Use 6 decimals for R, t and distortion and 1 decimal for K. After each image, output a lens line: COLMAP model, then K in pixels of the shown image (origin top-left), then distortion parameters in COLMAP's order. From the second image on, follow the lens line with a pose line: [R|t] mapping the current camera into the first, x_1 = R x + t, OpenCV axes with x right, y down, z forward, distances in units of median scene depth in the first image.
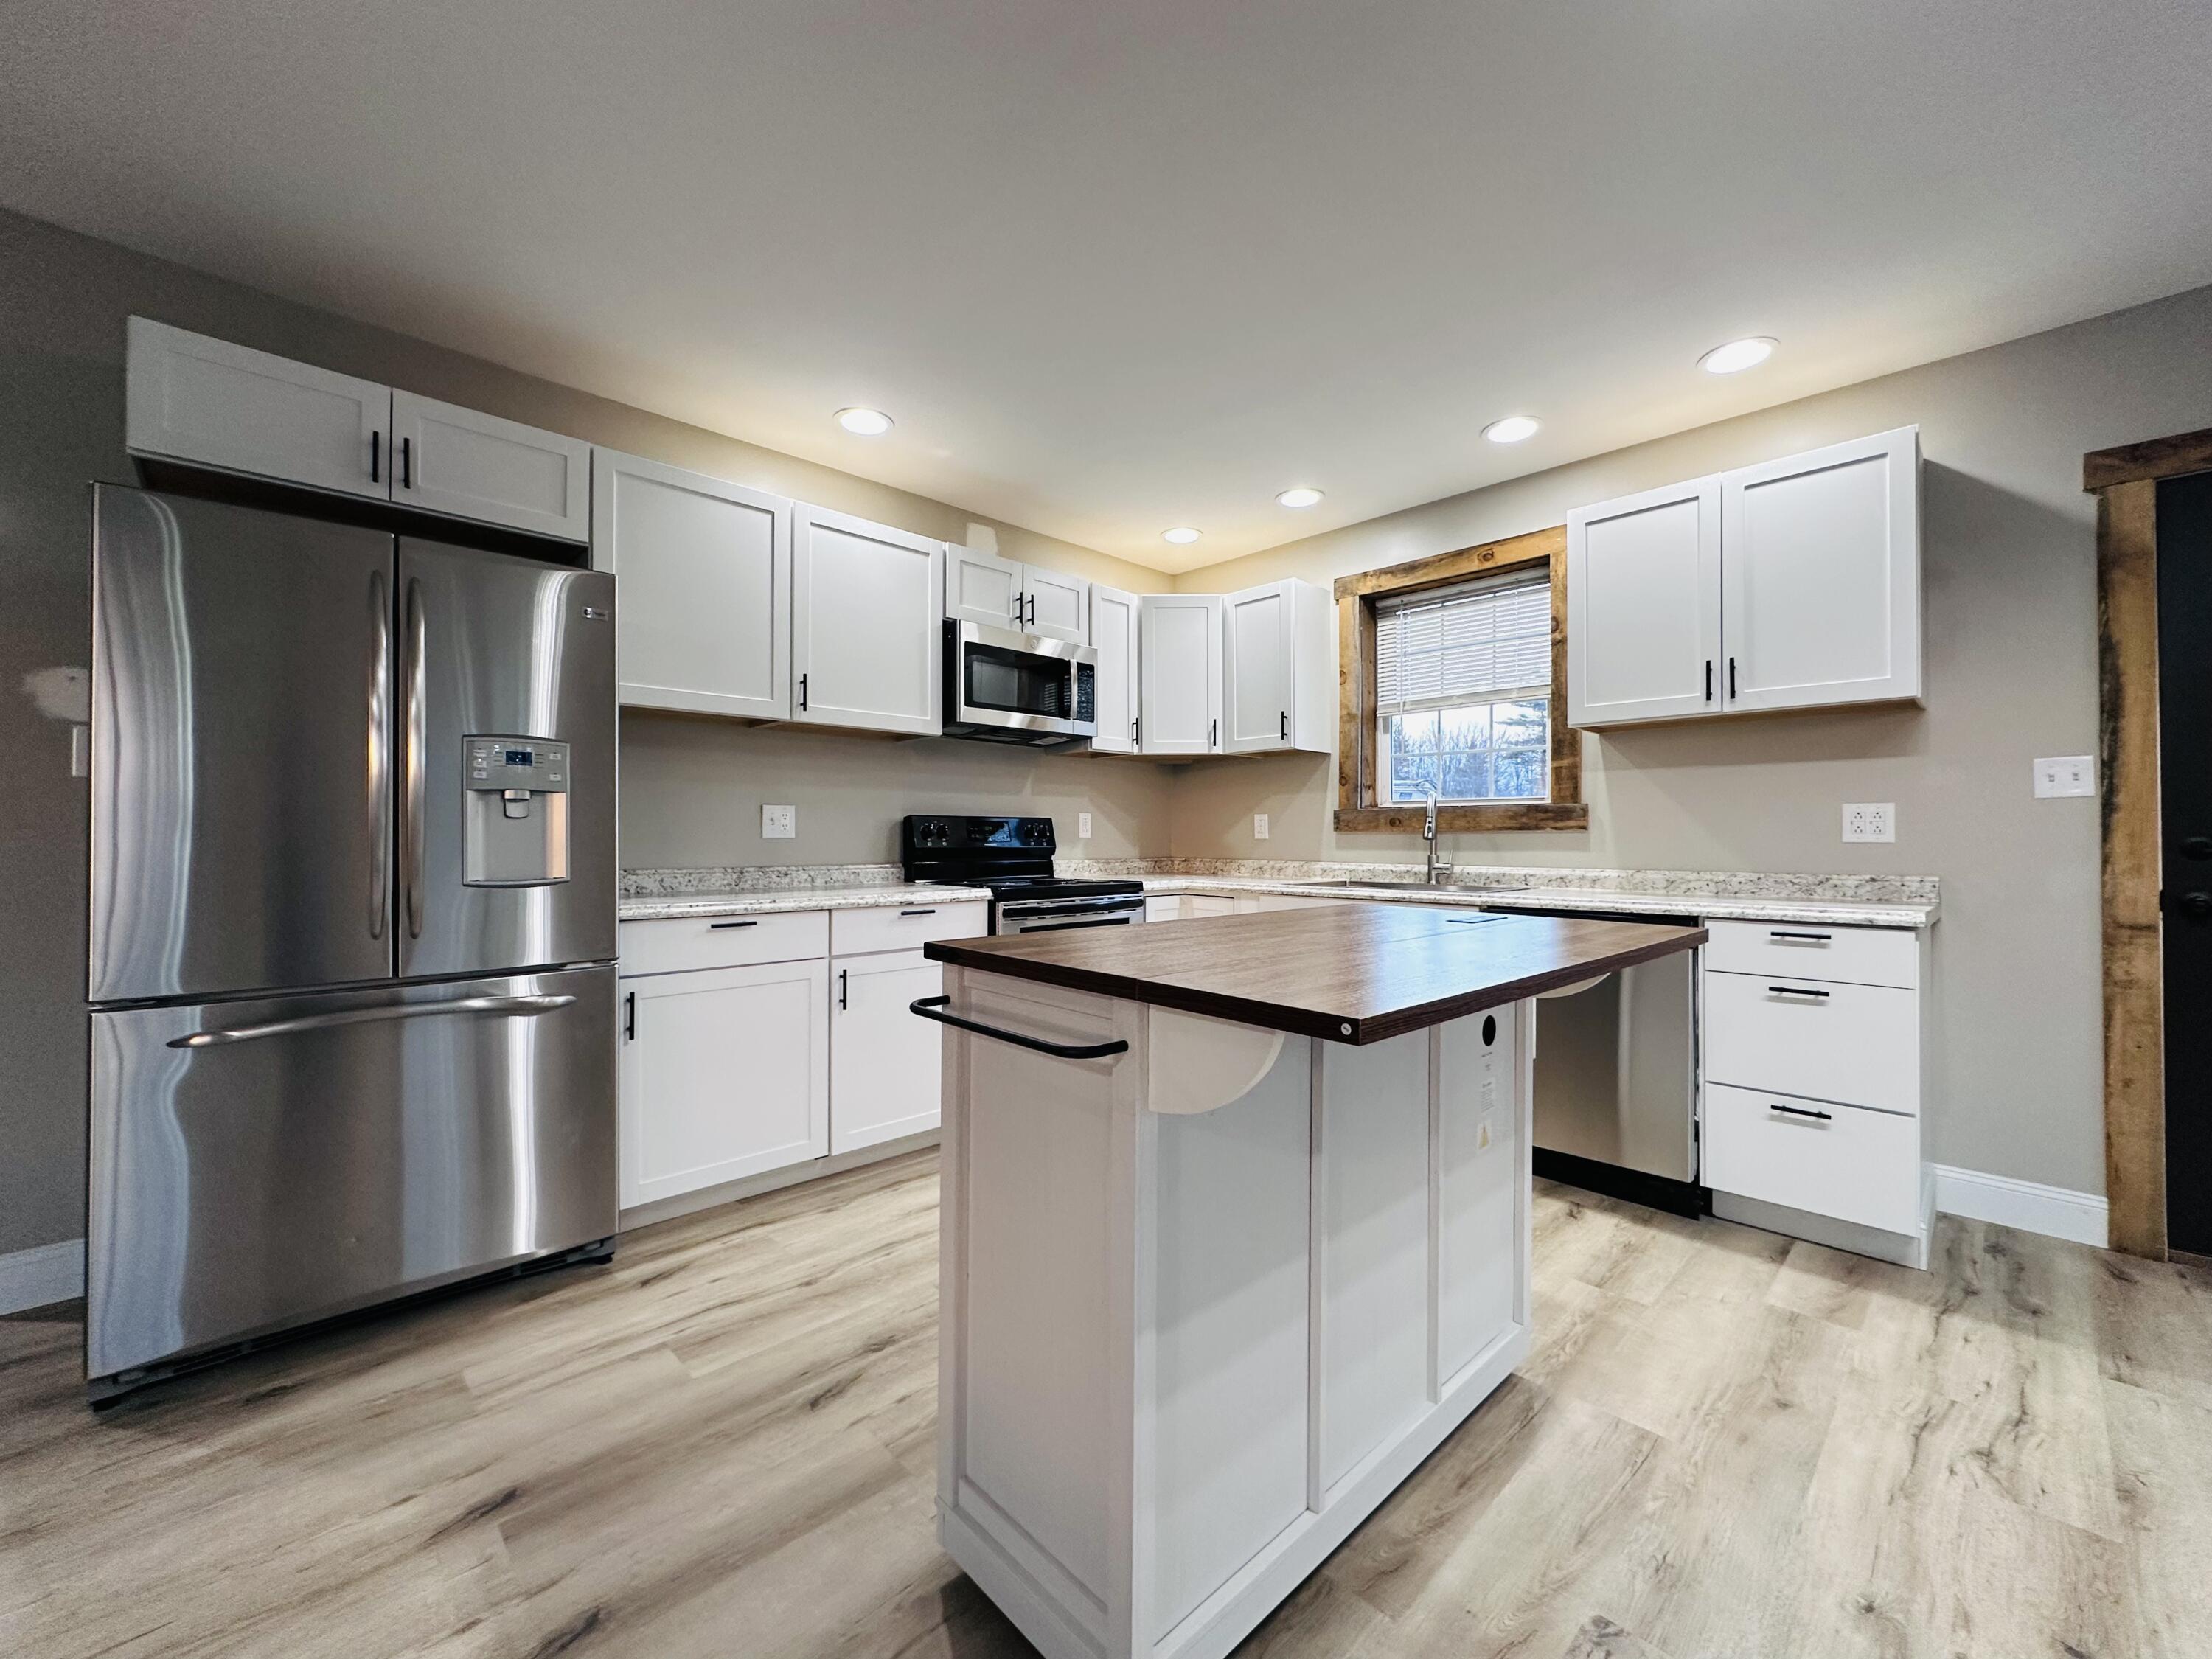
lens RADIAL K [[882.3, 0, 1100.4], [0, 882.3, 826.3], [0, 0, 1]] dist [0.003151, -0.000417]
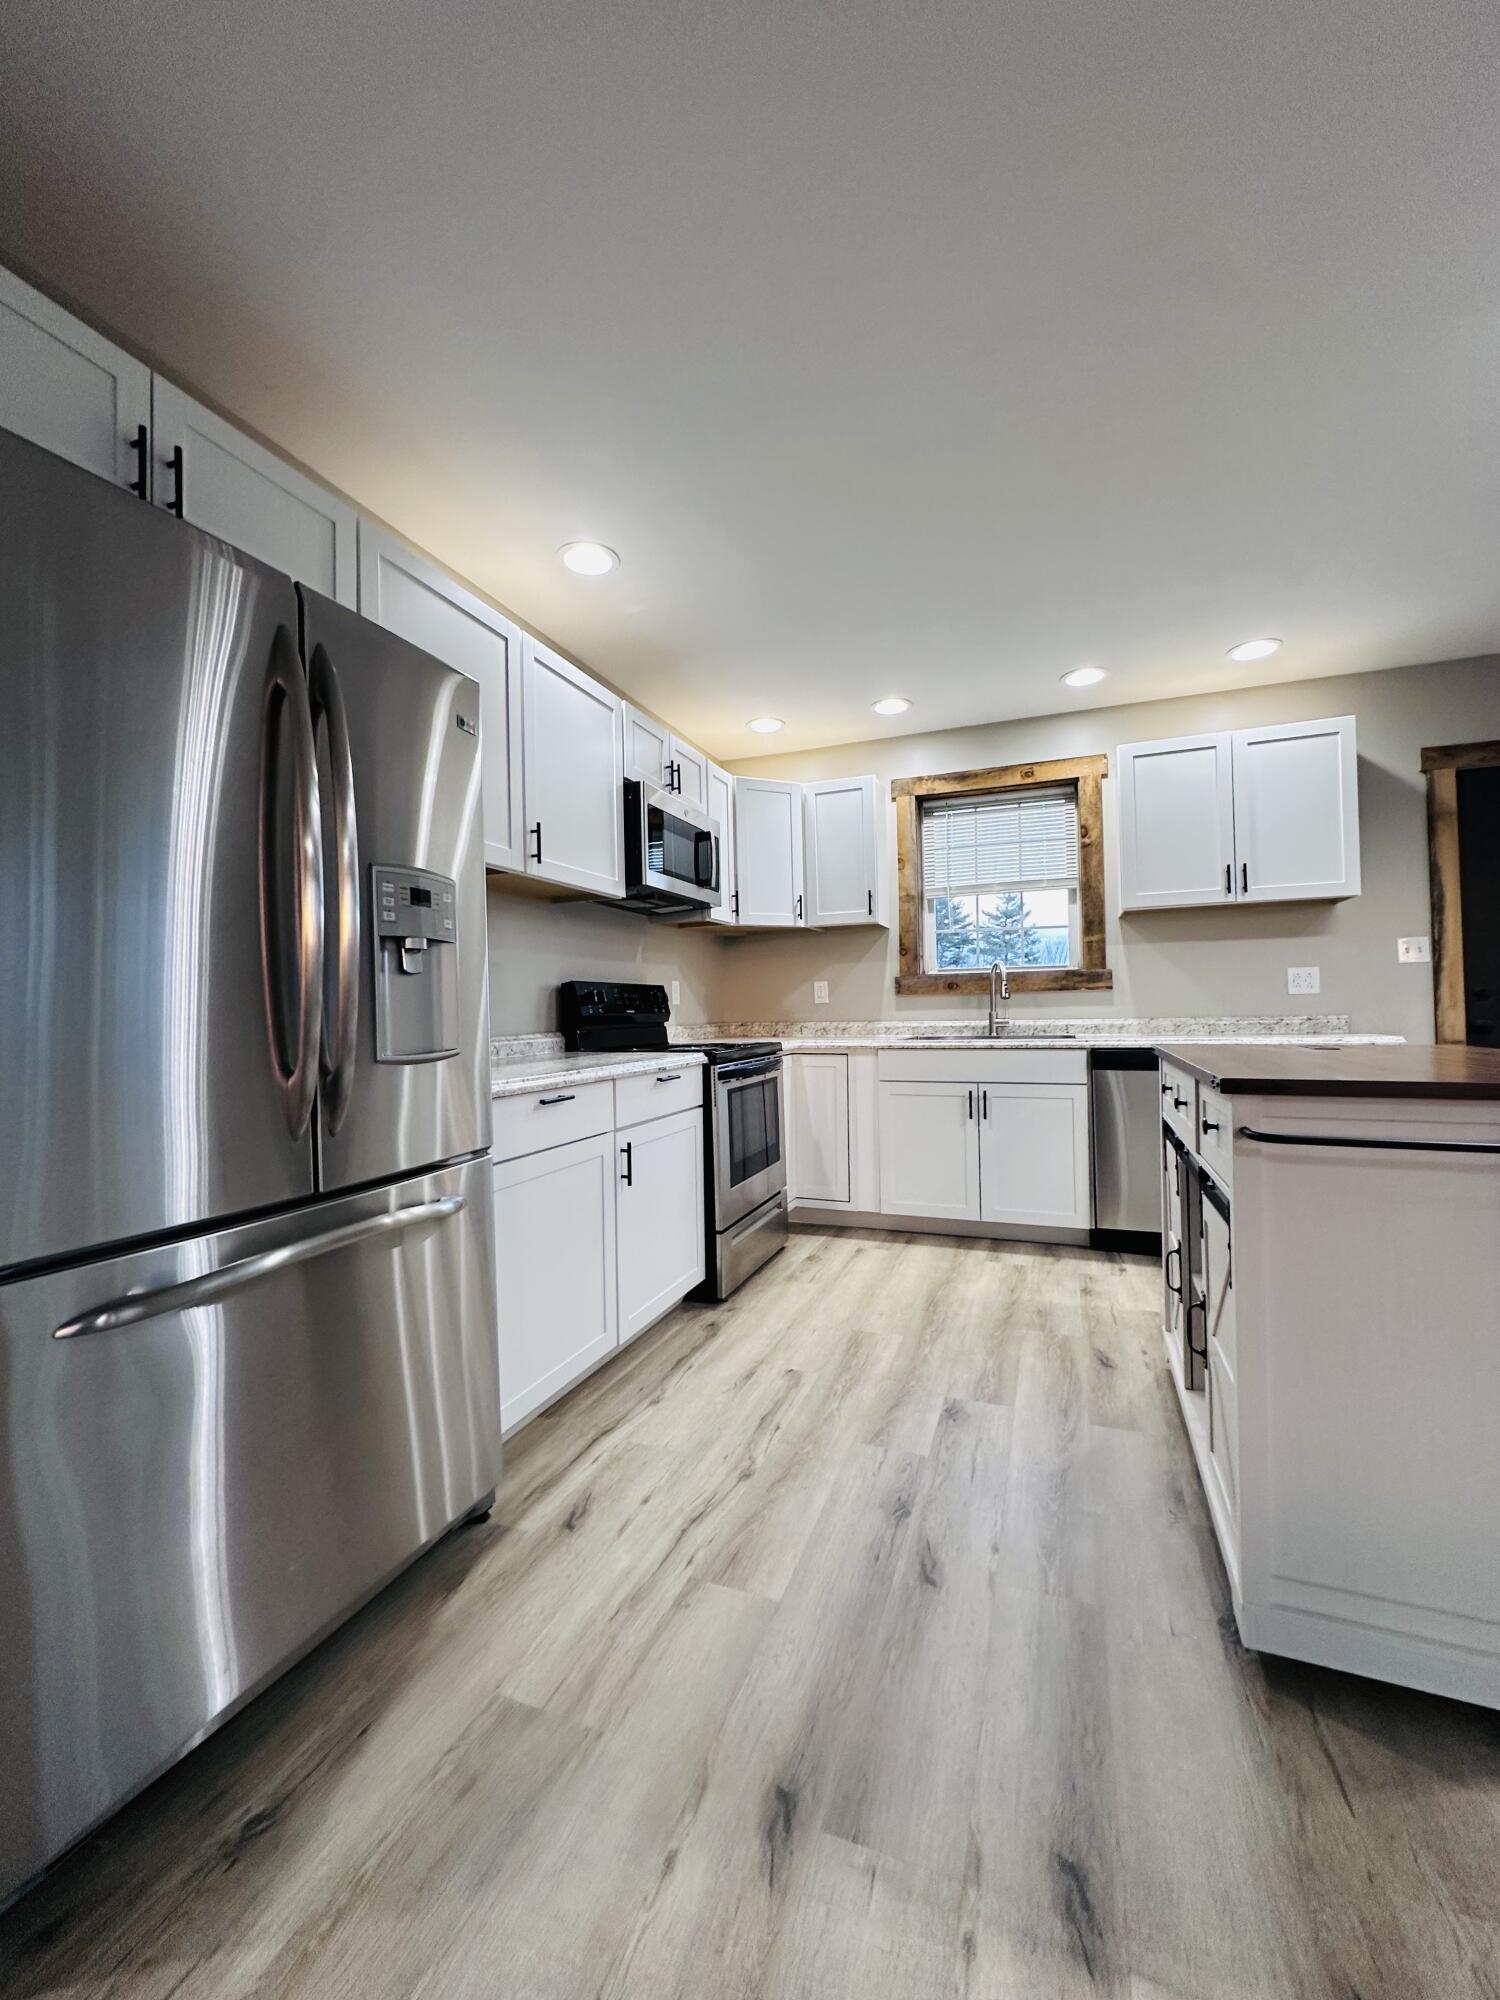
lens RADIAL K [[797.7, 0, 748.6], [0, 797.7, 999.4], [0, 0, 1]] dist [0.003151, -0.000417]
pose [[0.904298, -0.013827, 0.426679, -0.467841], [0.015753, 0.999875, -0.000986, 0.012394], [-0.426612, 0.007613, 0.904403, 0.161688]]
